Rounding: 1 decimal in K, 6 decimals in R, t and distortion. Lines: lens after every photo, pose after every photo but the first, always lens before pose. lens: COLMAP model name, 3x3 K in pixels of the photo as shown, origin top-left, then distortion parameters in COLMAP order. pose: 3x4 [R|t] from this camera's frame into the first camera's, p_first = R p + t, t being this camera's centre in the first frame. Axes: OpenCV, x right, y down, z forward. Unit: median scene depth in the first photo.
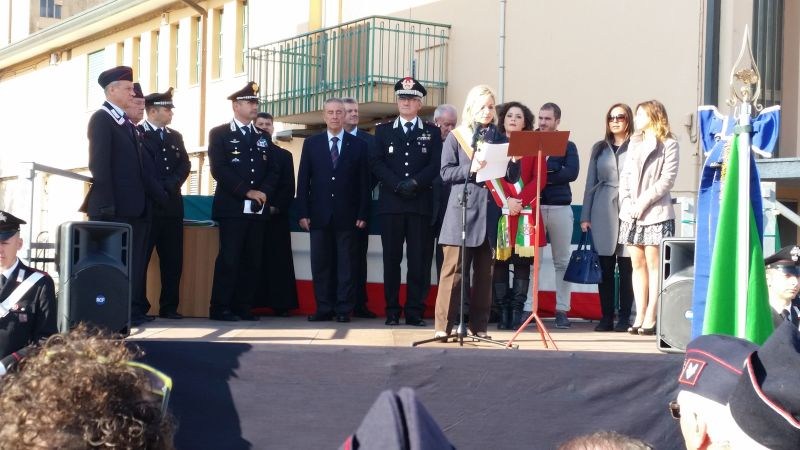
lens RADIAL K [[1293.5, 0, 400.0], [0, 1293.5, 225.0], [0, 0, 1]] dist [0.090392, 0.180906]
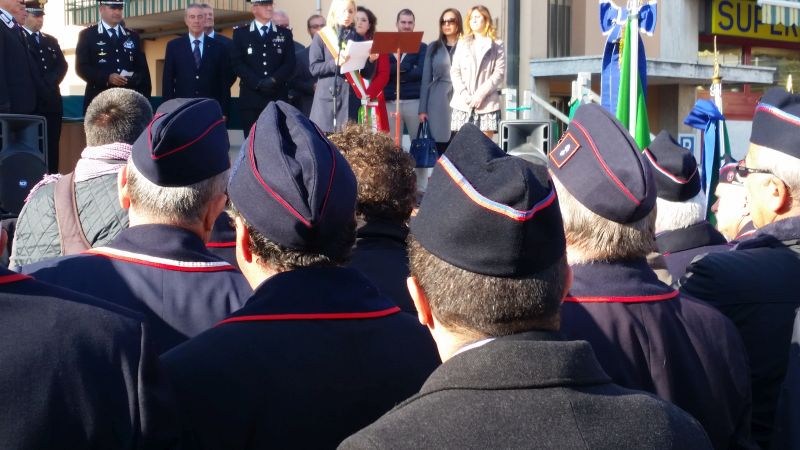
lens RADIAL K [[1296.4, 0, 398.5], [0, 1296.4, 250.5], [0, 0, 1]] dist [0.110313, -0.070473]
pose [[0.985716, -0.035407, 0.164651, -0.073000], [0.020624, 0.995670, 0.090643, 0.014296], [-0.167147, -0.085952, 0.982178, -0.139558]]
